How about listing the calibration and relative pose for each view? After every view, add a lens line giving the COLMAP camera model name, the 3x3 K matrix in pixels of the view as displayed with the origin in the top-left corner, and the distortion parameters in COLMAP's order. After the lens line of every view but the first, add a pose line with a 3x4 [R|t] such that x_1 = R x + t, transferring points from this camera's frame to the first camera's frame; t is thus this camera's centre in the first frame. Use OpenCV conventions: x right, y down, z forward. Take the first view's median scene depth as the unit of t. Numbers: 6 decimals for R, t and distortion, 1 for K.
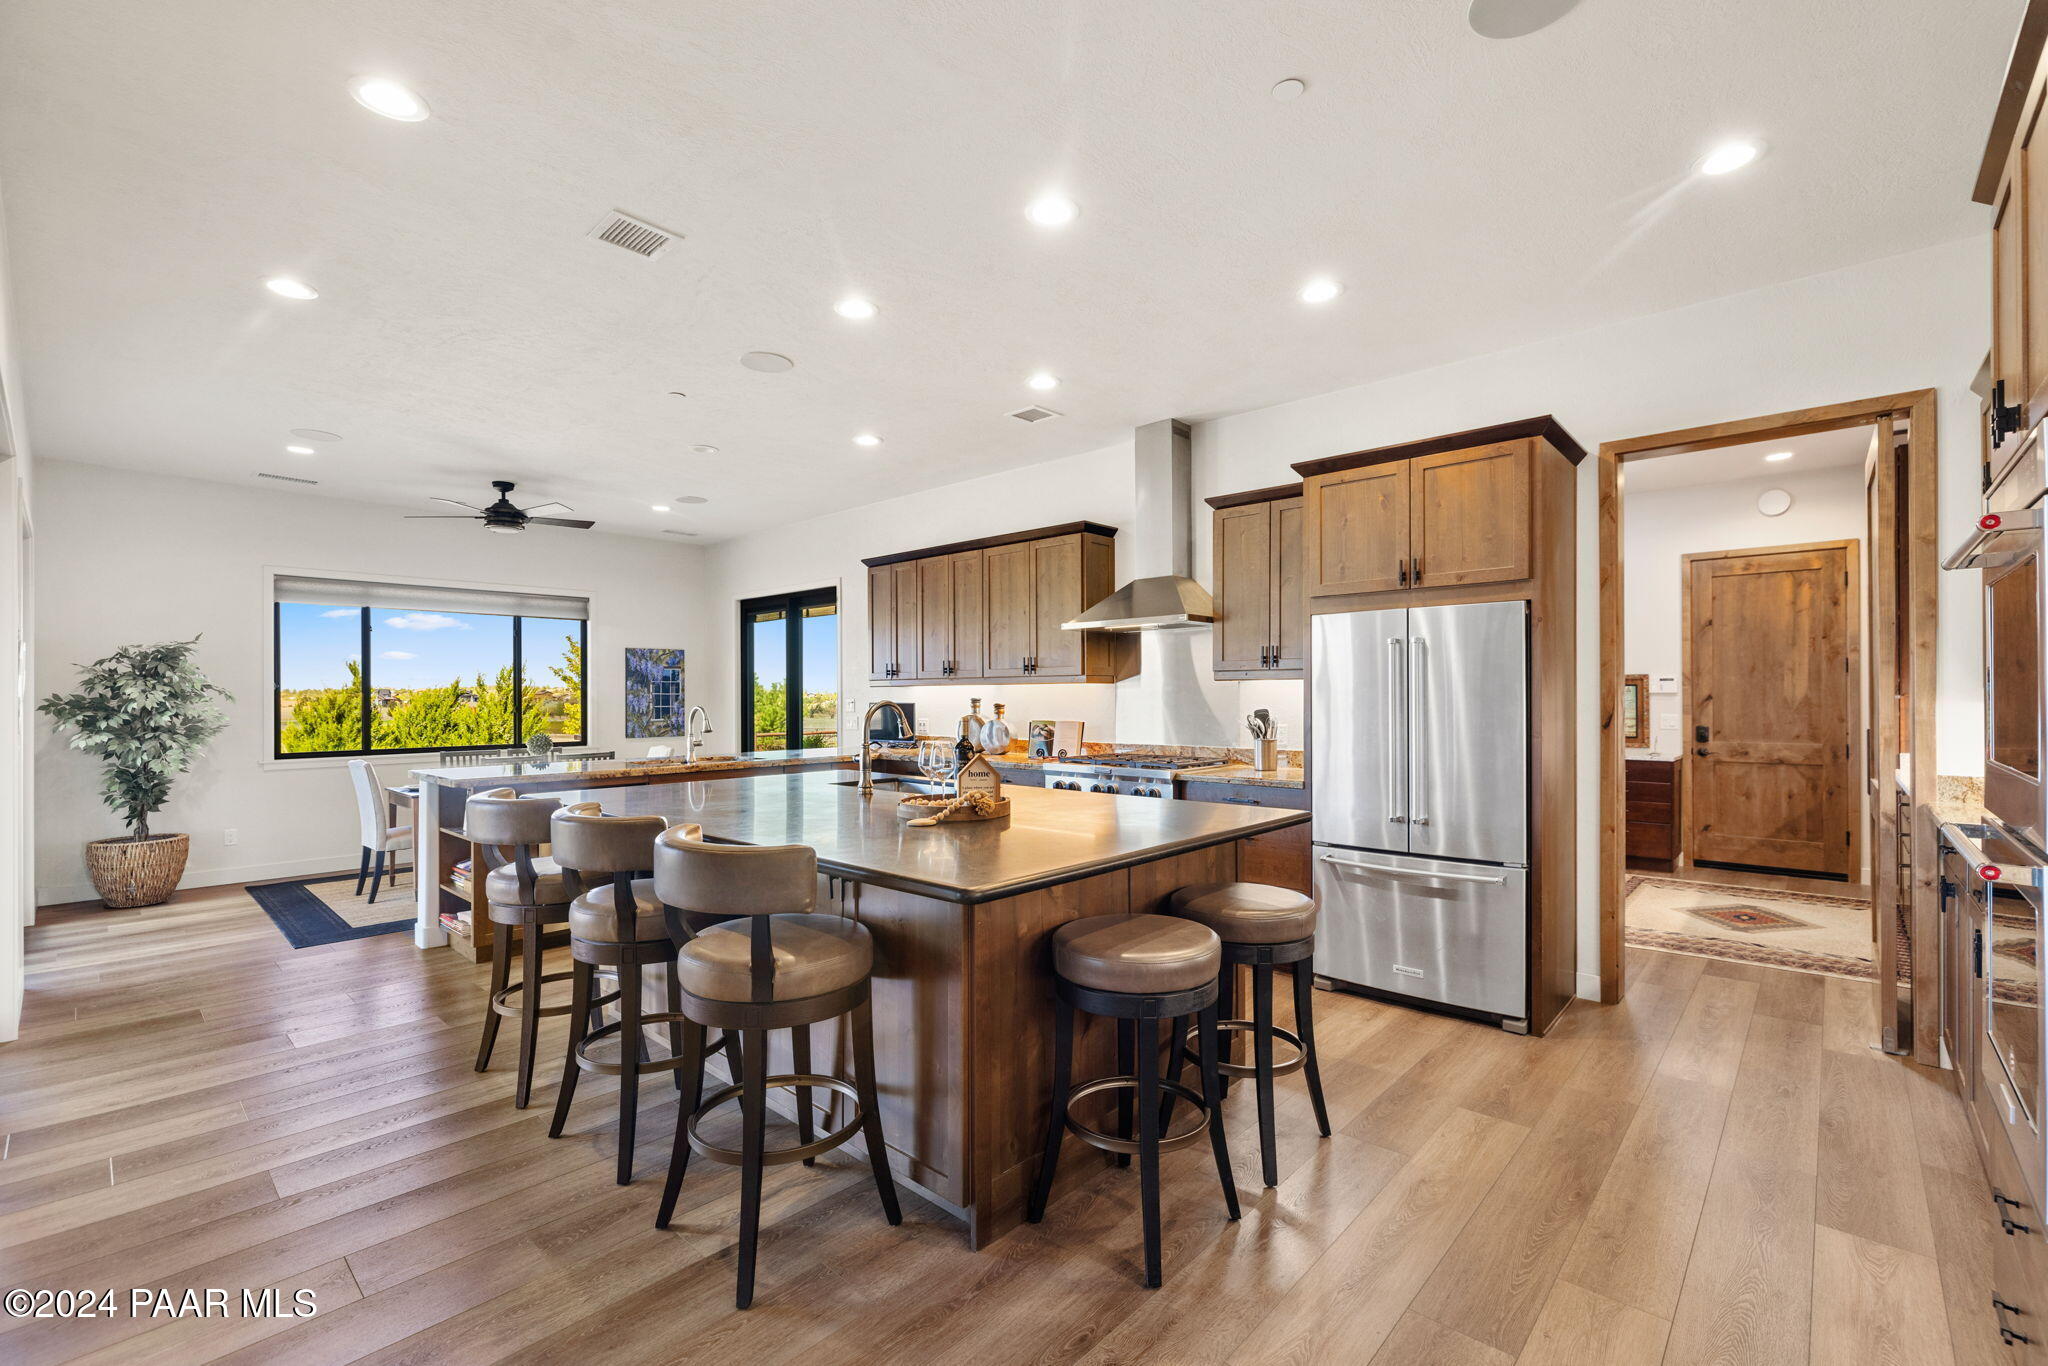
lens RADIAL K [[877.3, 0, 1023.4], [0, 877.3, 697.1], [0, 0, 1]] dist [-0.002437, -0.000192]
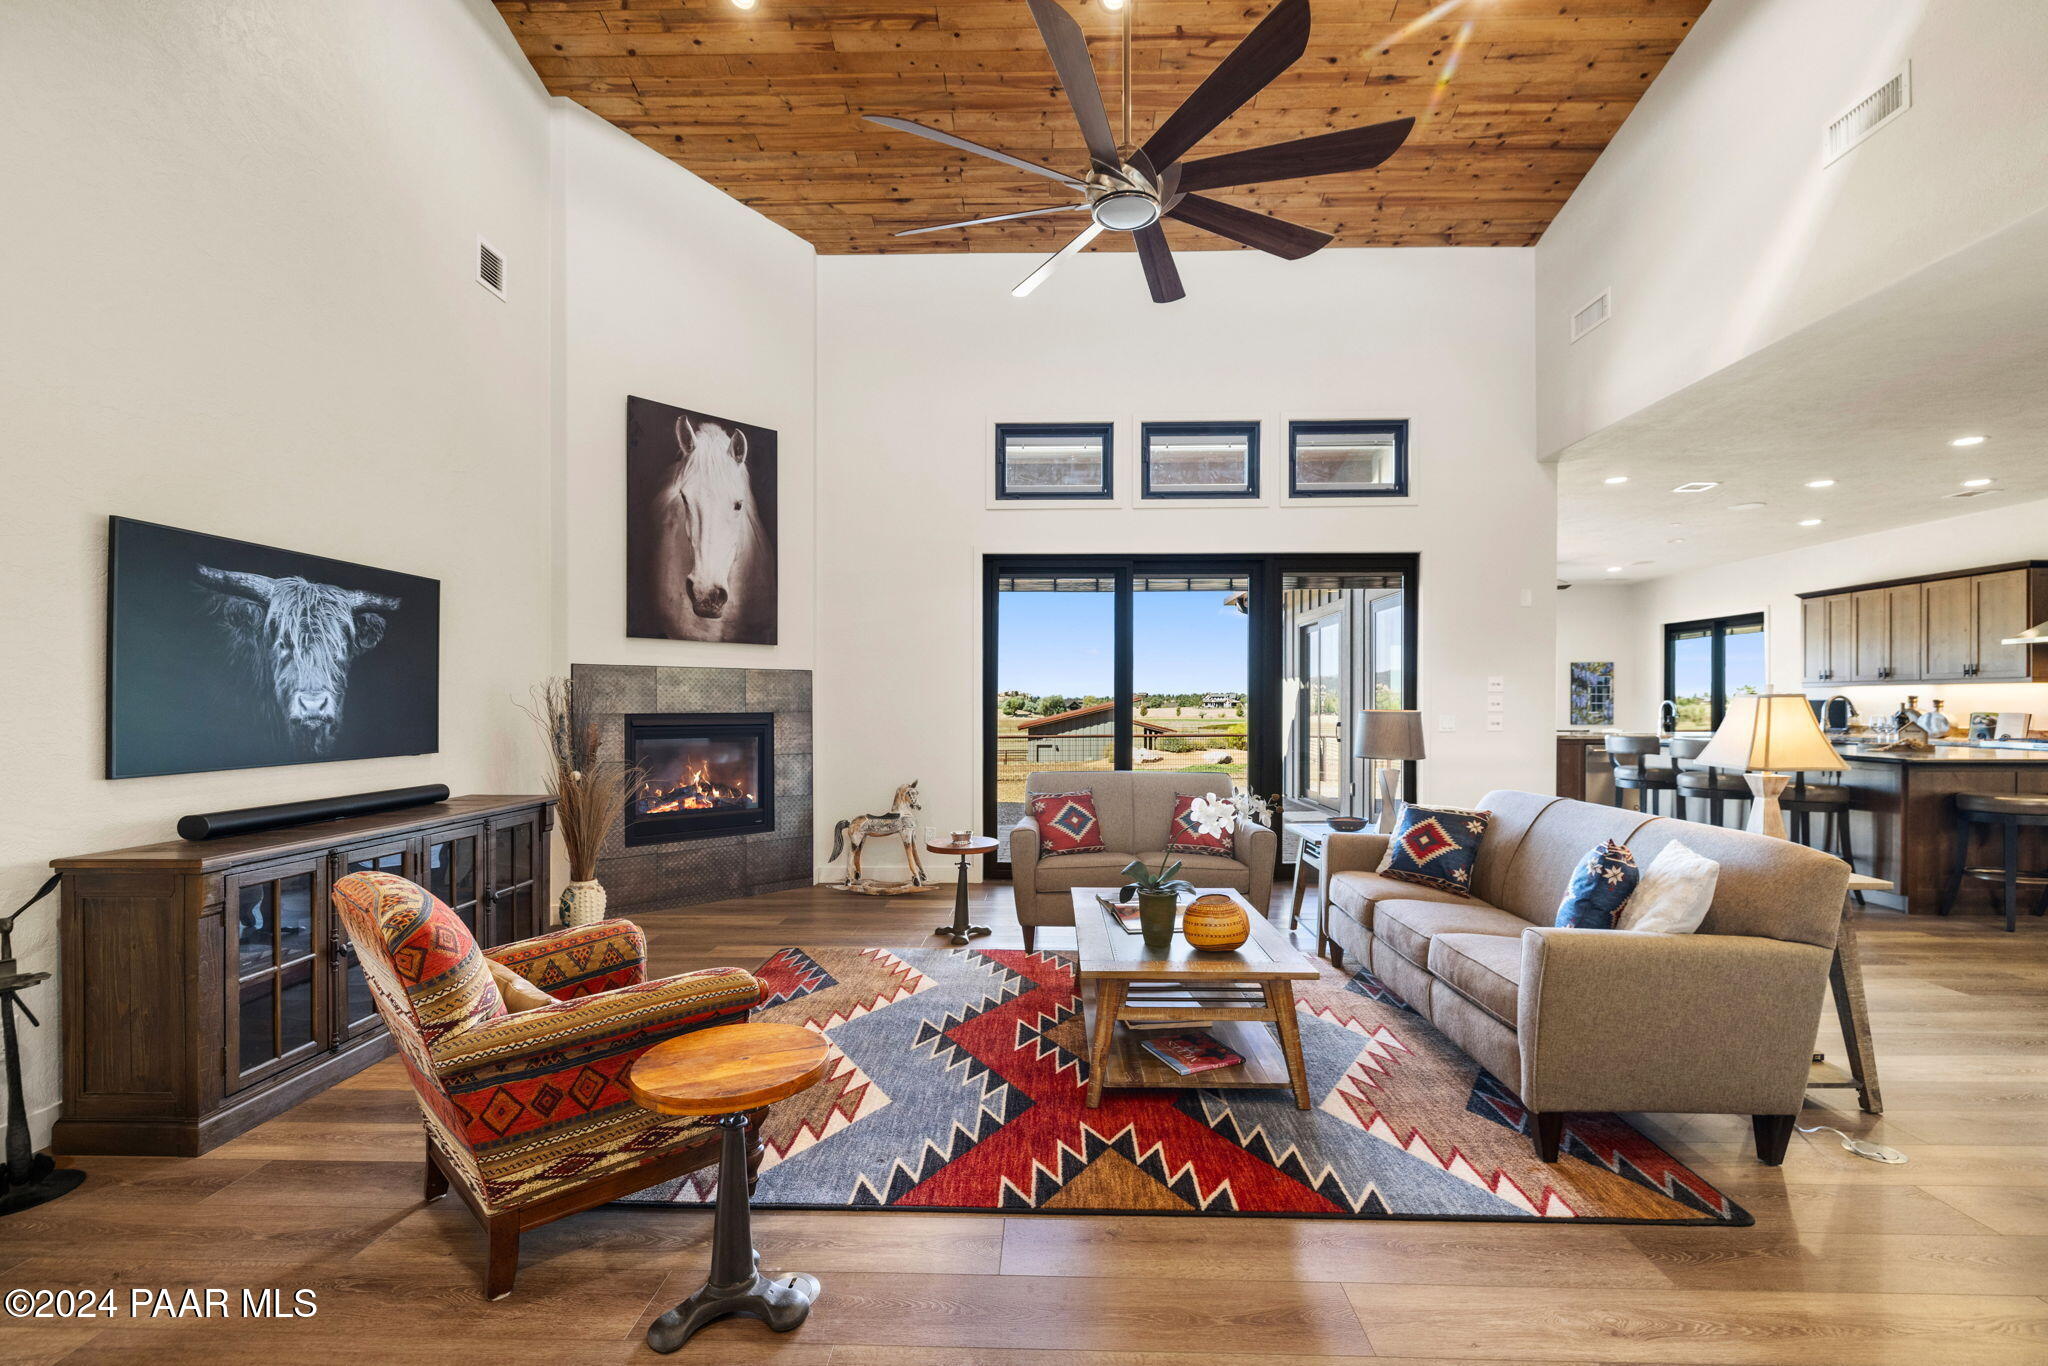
lens RADIAL K [[861.5, 0, 1029.2], [0, 861.5, 705.2], [0, 0, 1]] dist [-0.003090, -0.000564]
pose [[0.654411, 0.006530, -0.756111, 0.053156], [-0.002962, 0.999977, 0.006072, 0.012119], [0.756133, -0.001734, 0.654415, -0.869359]]
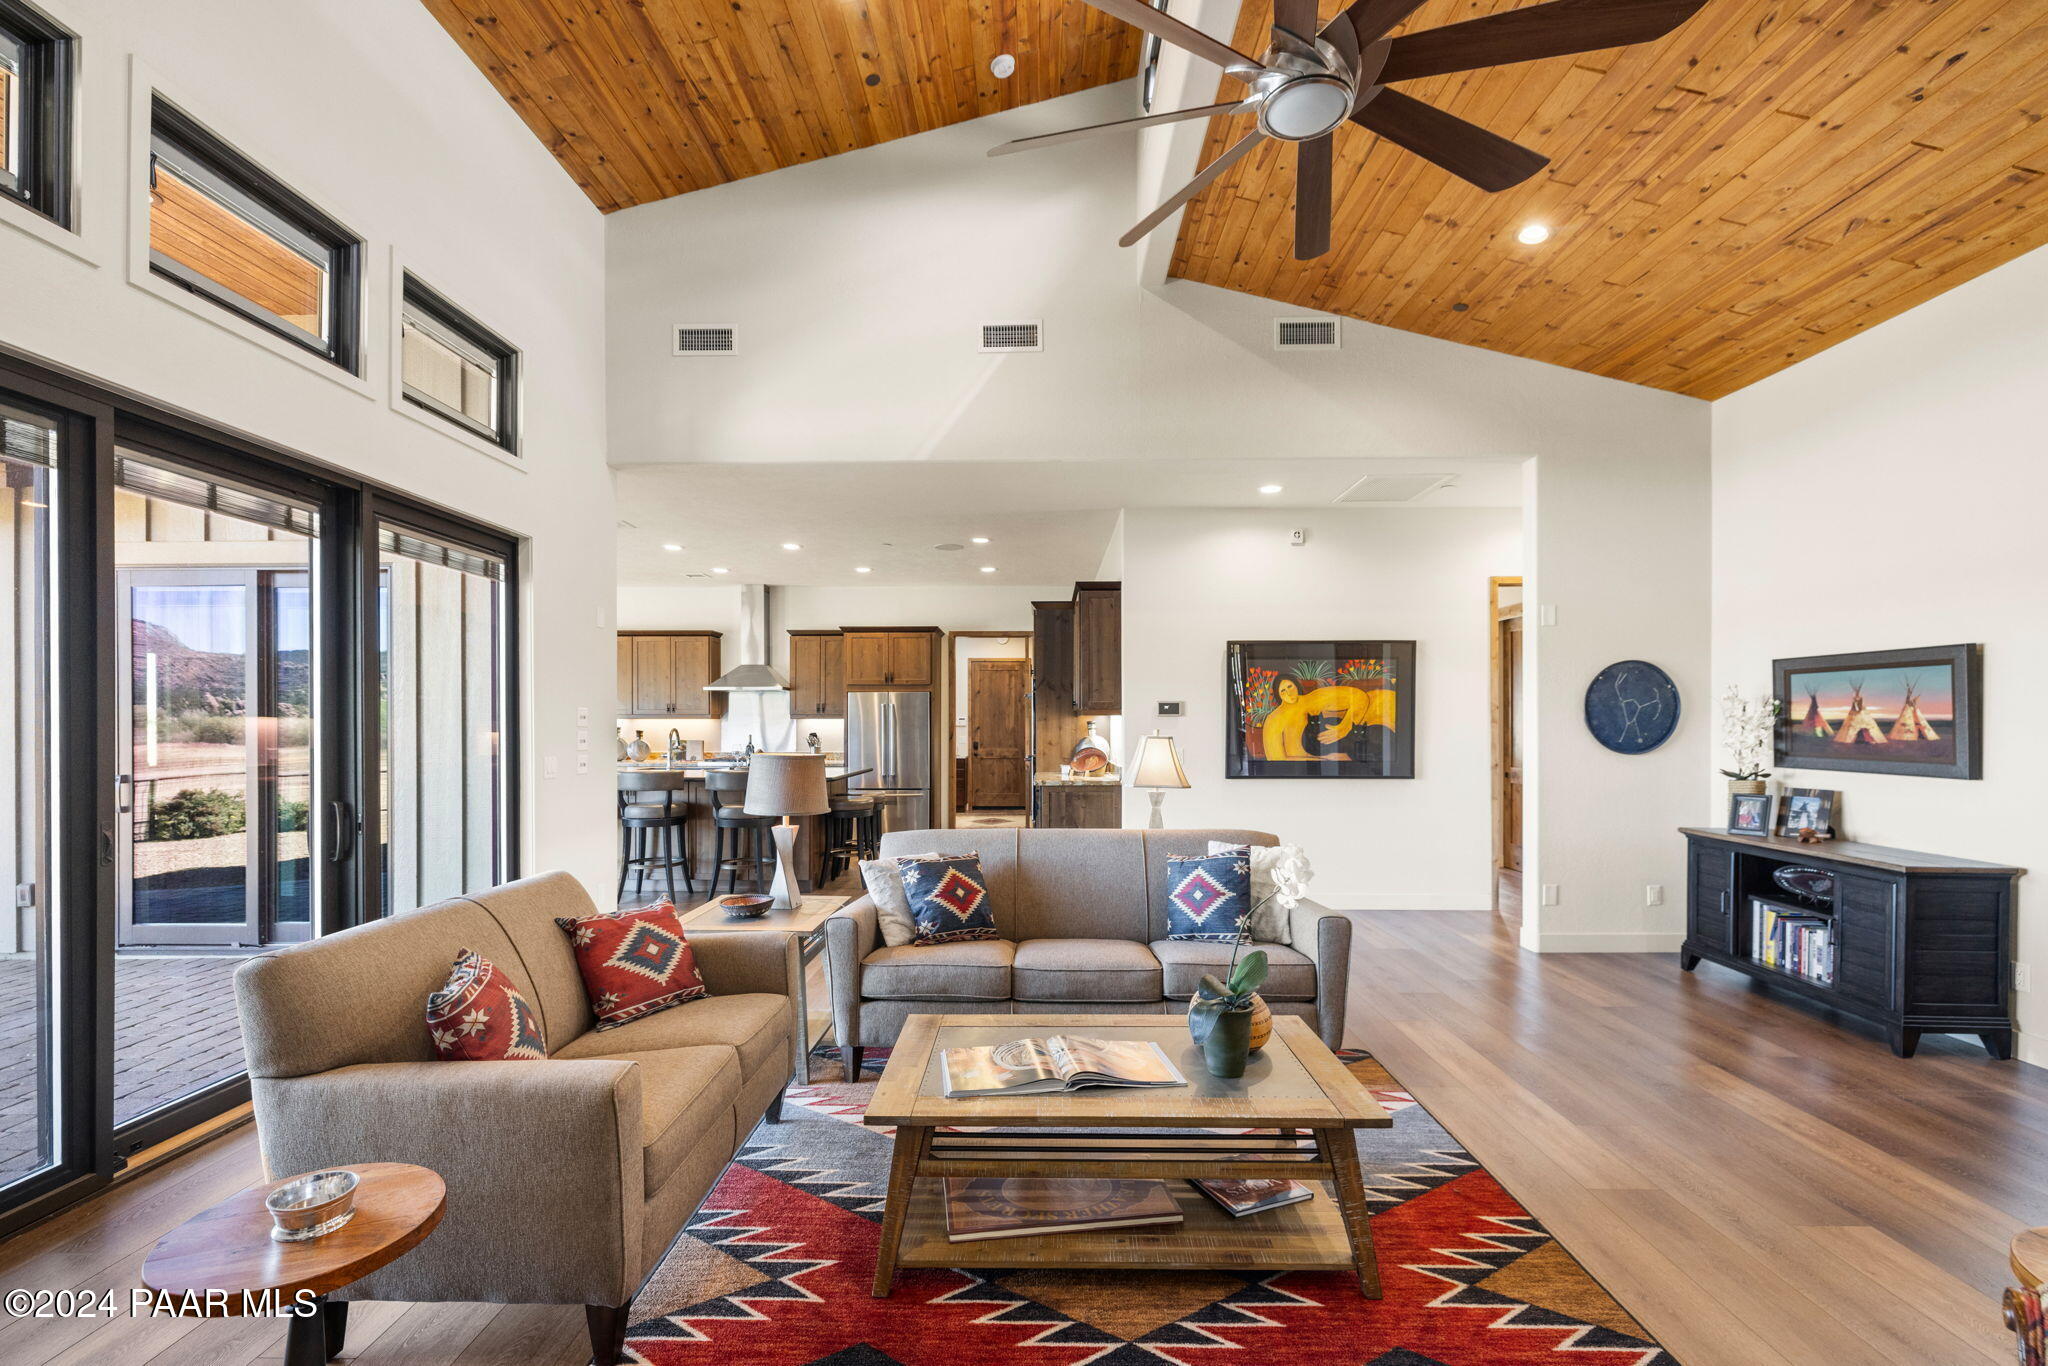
lens RADIAL K [[884.7, 0, 1018.3], [0, 884.7, 728.5], [0, 0, 1]] dist [-0.001410, -0.000311]
pose [[0.753716, 0.002338, 0.657196, -0.589198], [-0.002620, 0.999996, -0.000552, 0.002777], [-0.657195, -0.001306, 0.753720, -0.722143]]
